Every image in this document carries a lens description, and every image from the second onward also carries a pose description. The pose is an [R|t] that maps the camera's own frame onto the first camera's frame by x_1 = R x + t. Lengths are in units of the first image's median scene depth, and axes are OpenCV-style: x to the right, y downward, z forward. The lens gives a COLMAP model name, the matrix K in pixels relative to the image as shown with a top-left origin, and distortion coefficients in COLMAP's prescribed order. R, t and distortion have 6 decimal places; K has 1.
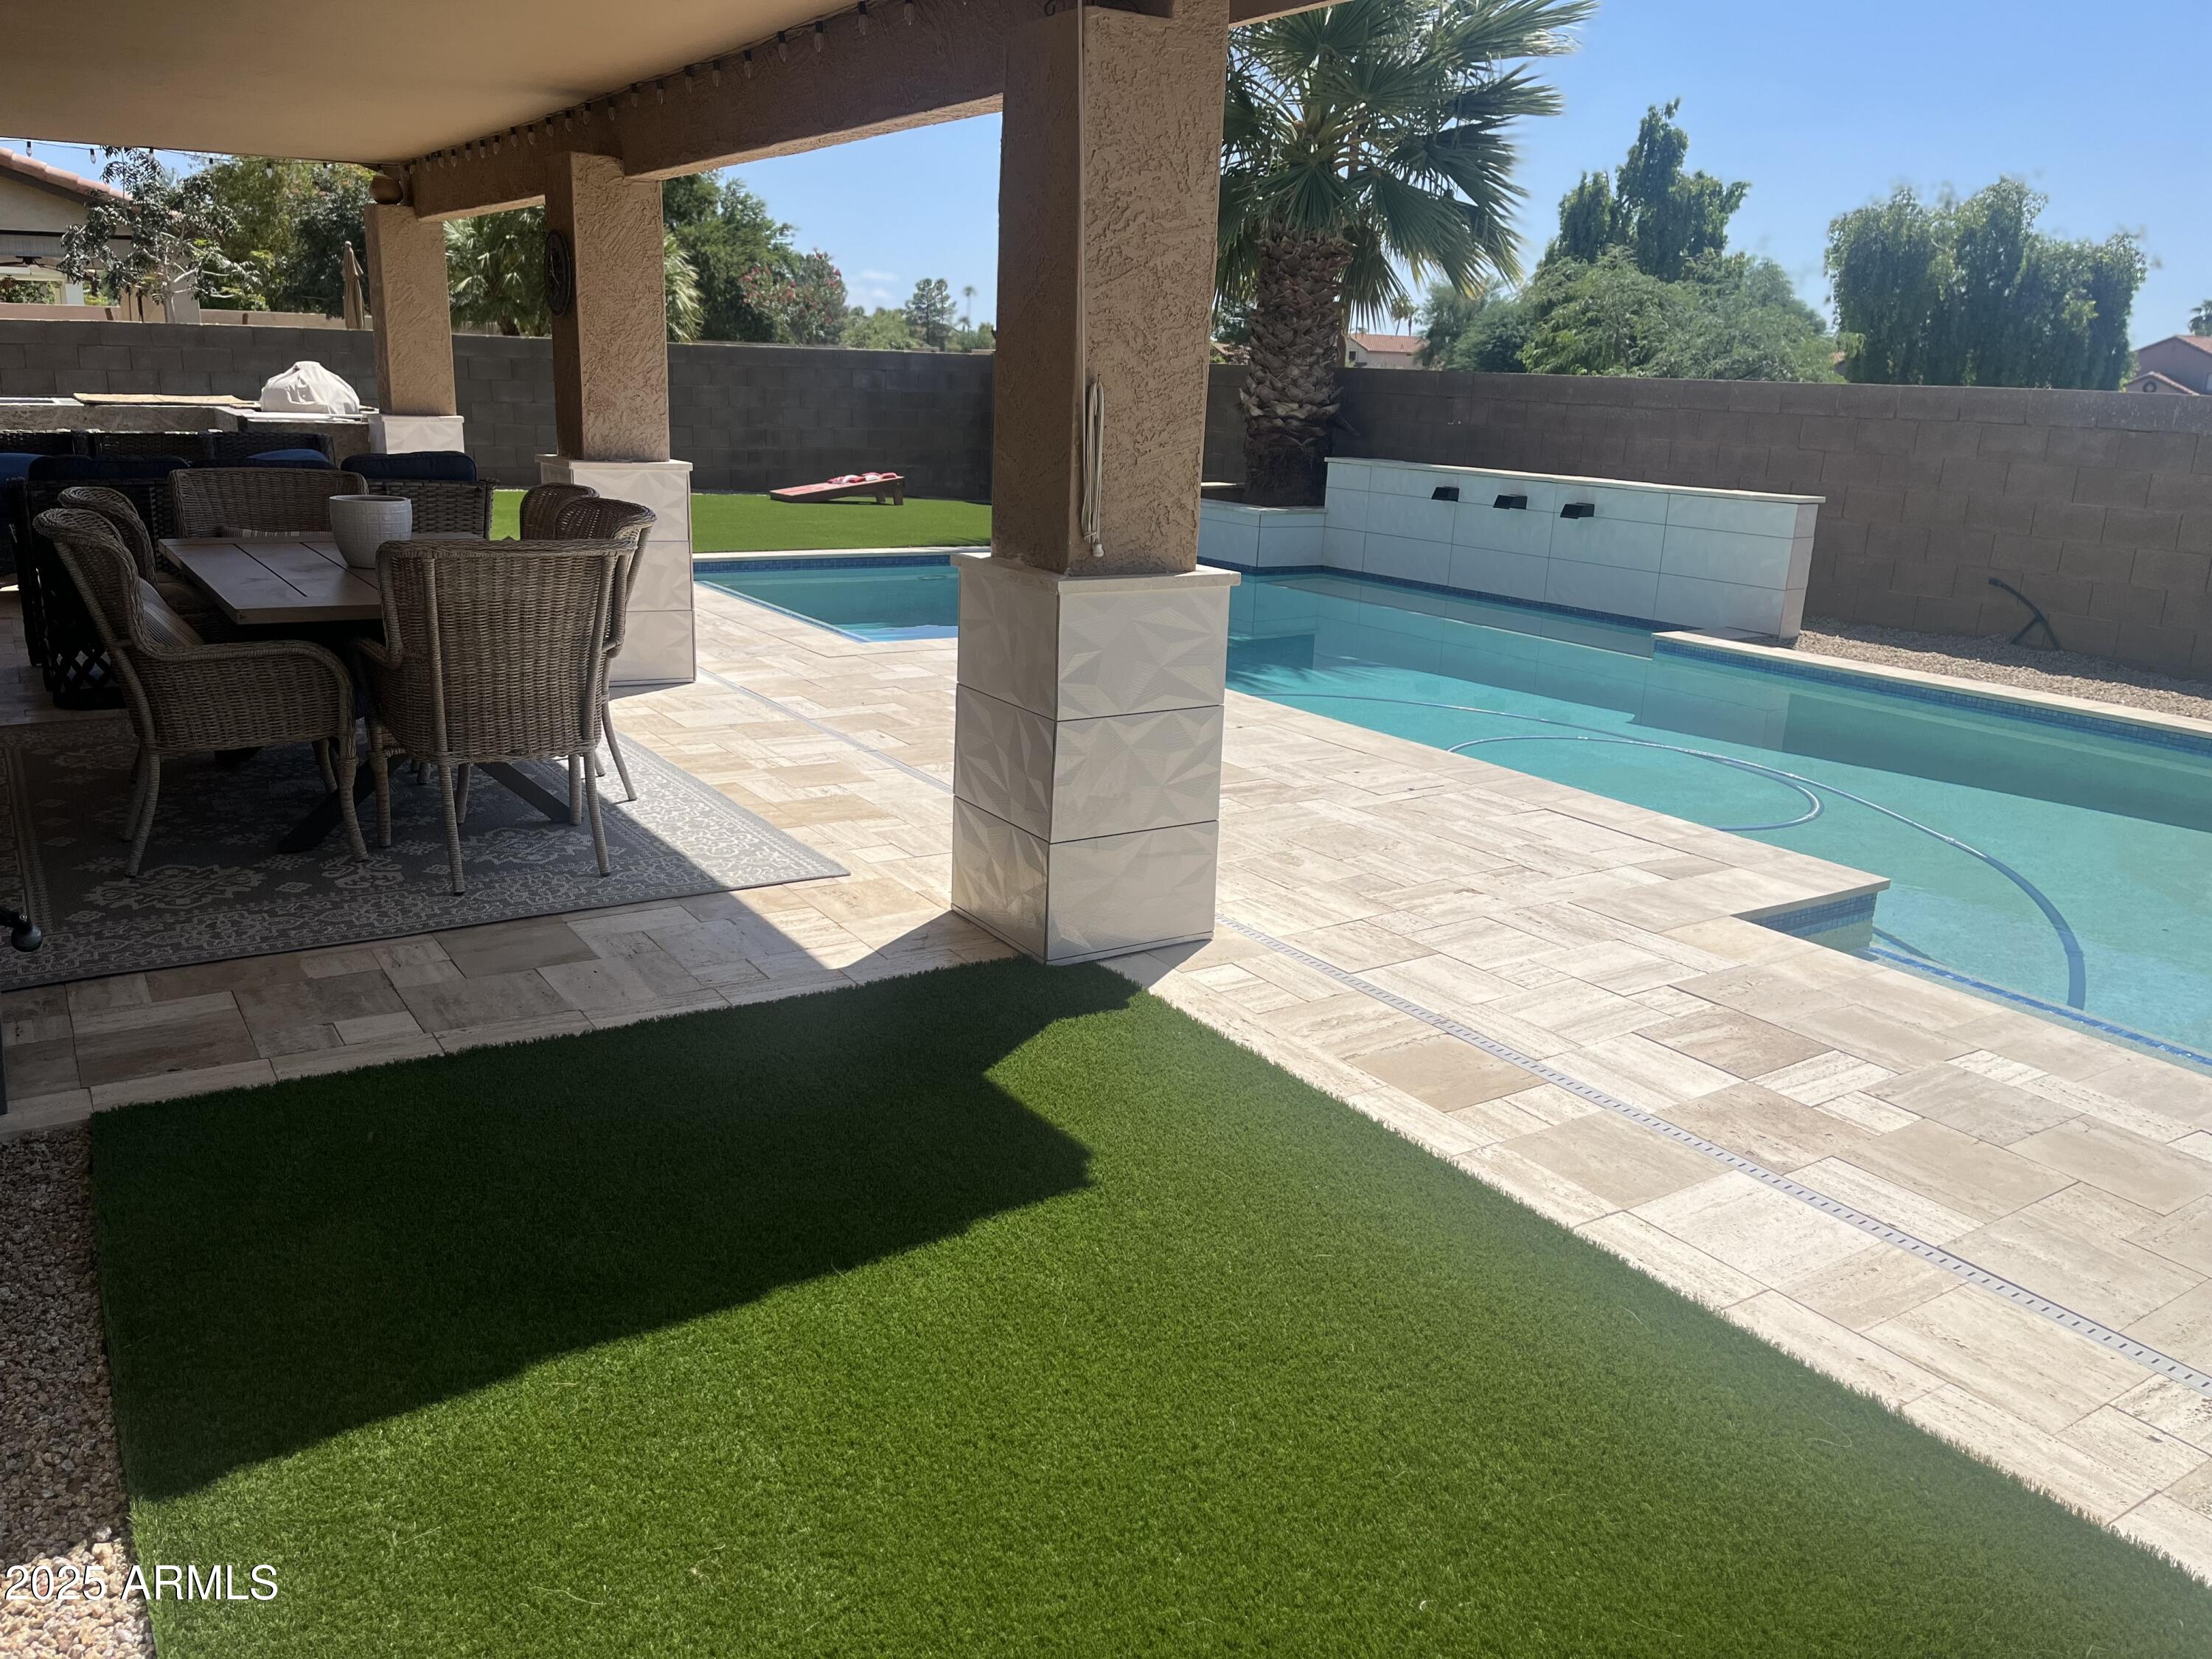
lens RADIAL K [[1646.6, 0, 1102.2], [0, 1646.6, 836.3], [0, 0, 1]] dist [0.059911, -0.090553]
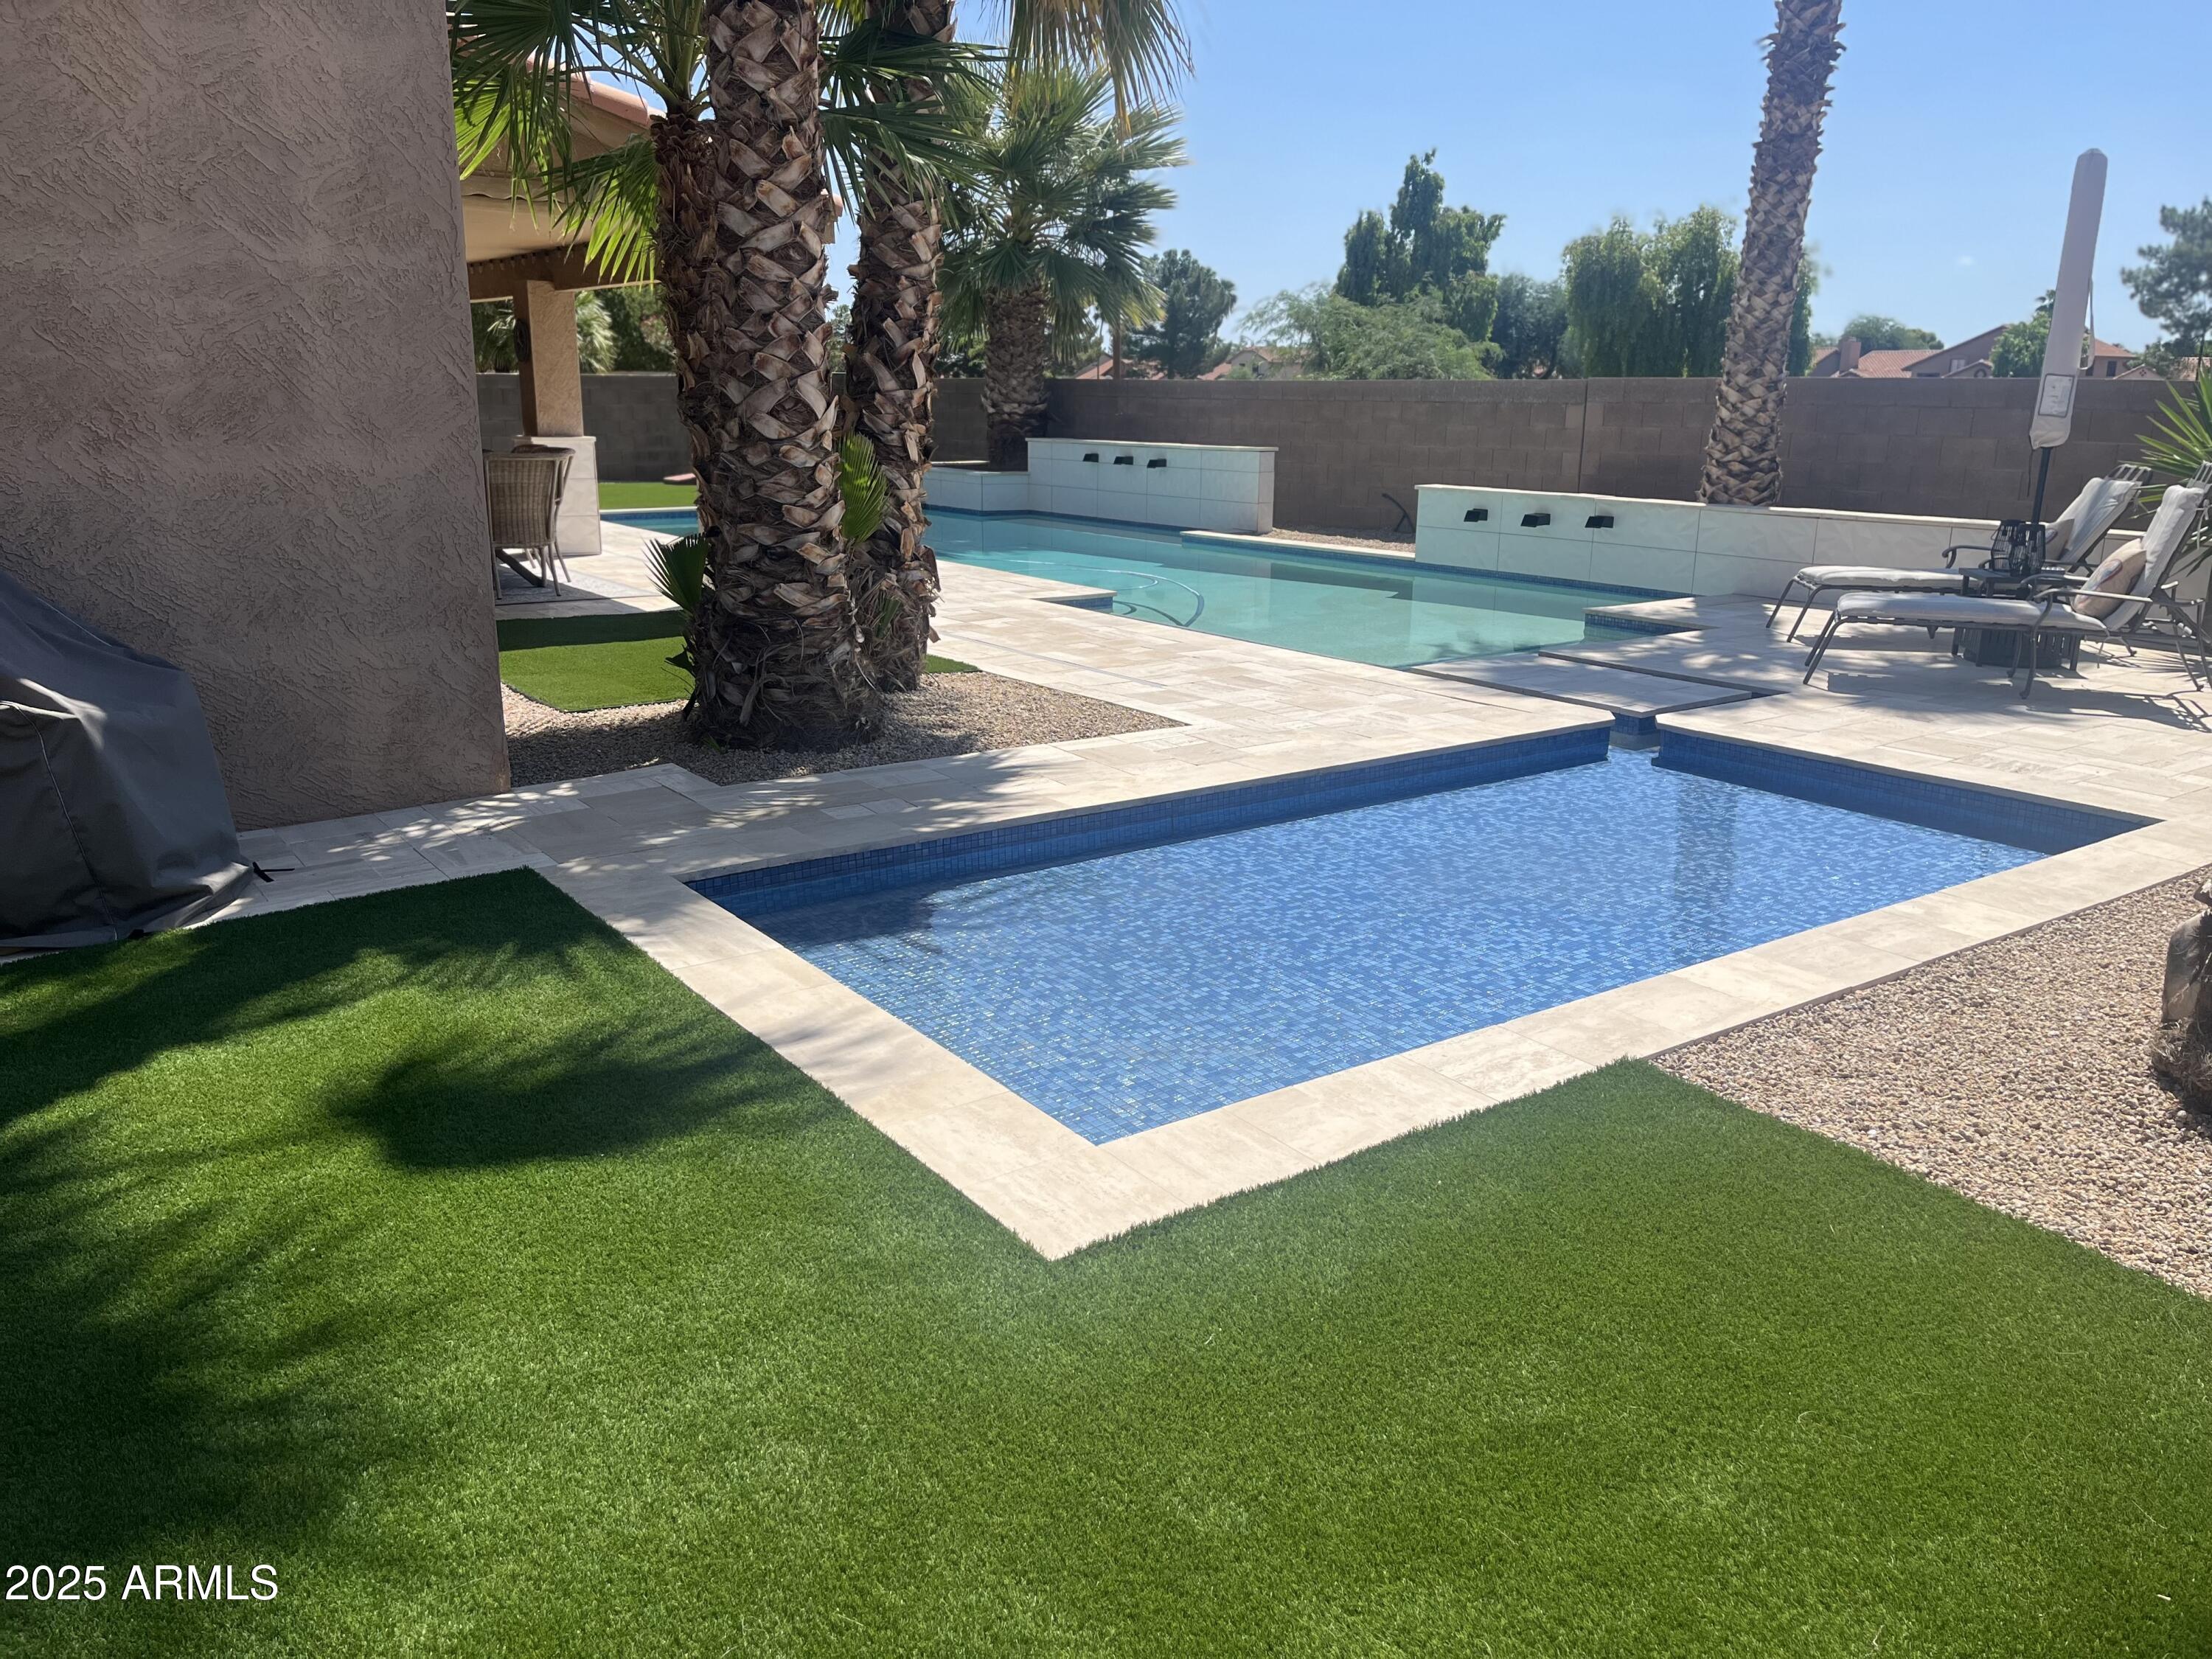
lens RADIAL K [[1646.6, 0, 1102.2], [0, 1646.6, 836.3], [0, 0, 1]] dist [0.059911, -0.090553]
pose [[0.998791, -0.037565, 0.031718, 0.132128], [0.037882, 0.999238, -0.009446, 0.140954], [-0.031339, 0.010637, 0.999452, -0.473008]]
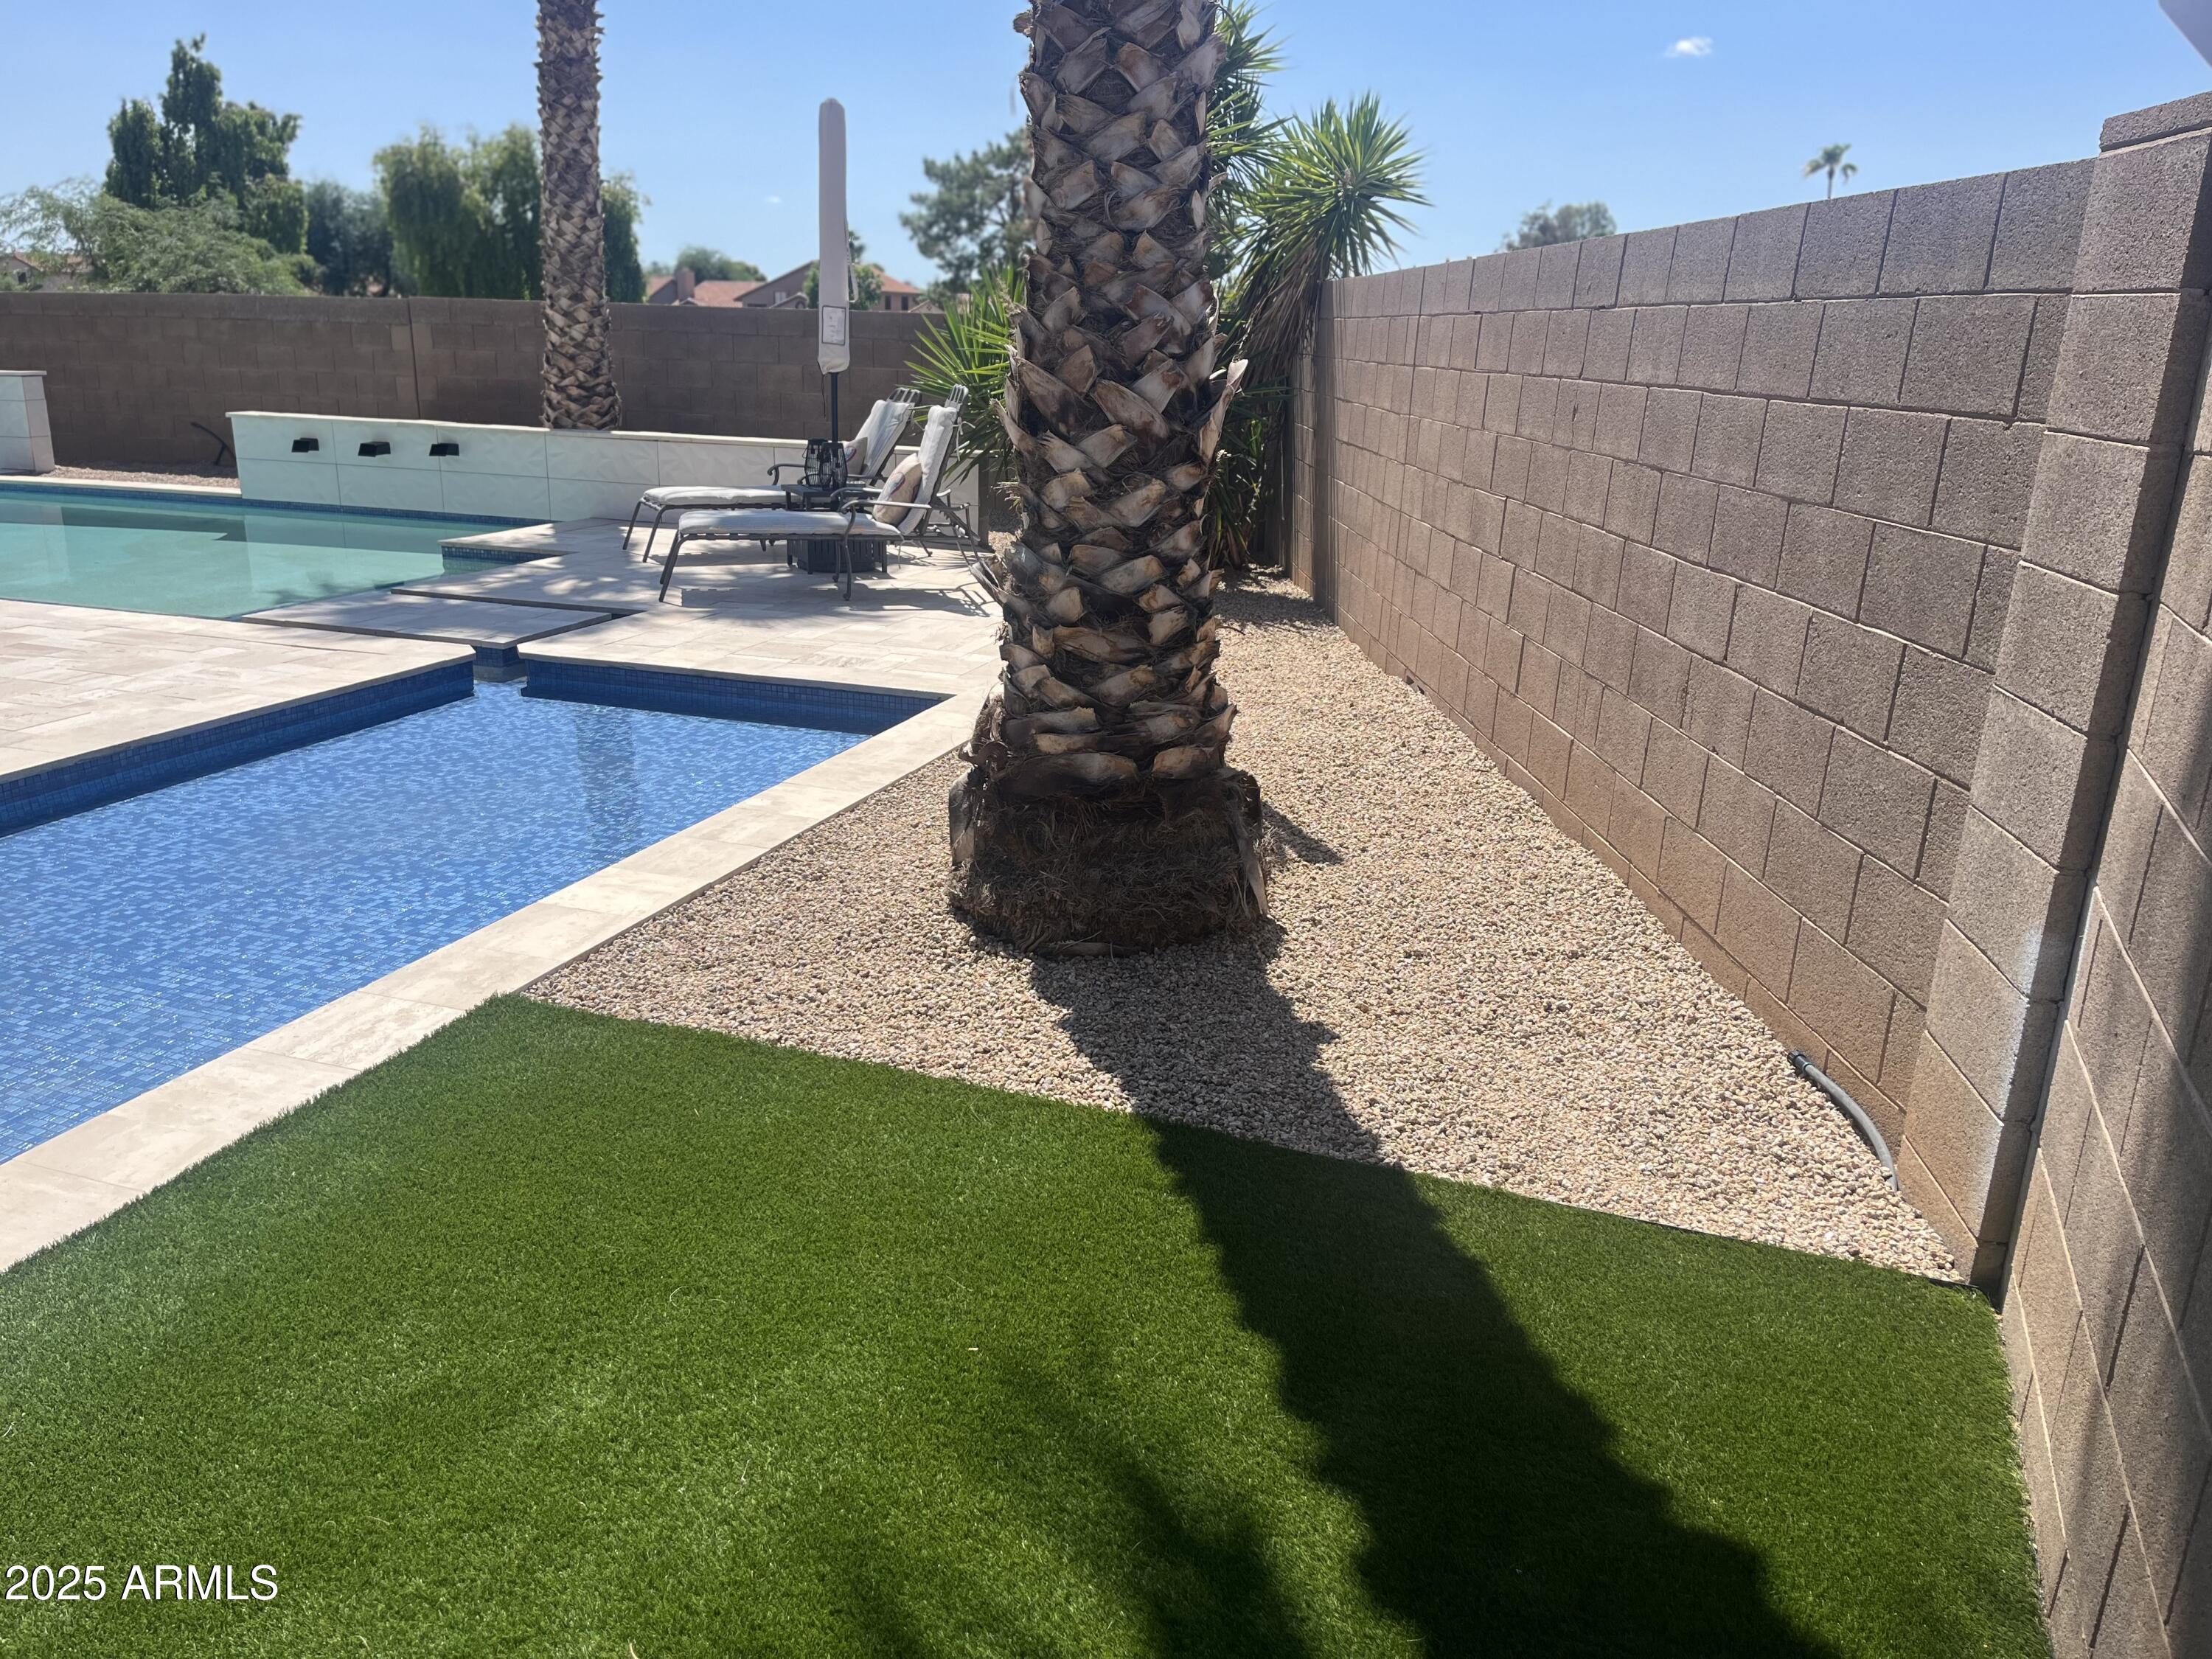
lens RADIAL K [[1646.6, 0, 1102.2], [0, 1646.6, 836.3], [0, 0, 1]] dist [0.059911, -0.090553]
pose [[0.776677, -0.198605, 0.597769, 0.146223], [0.173219, 0.979747, 0.100453, 0.142791], [-0.605613, 0.025526, 0.795350, -0.477322]]
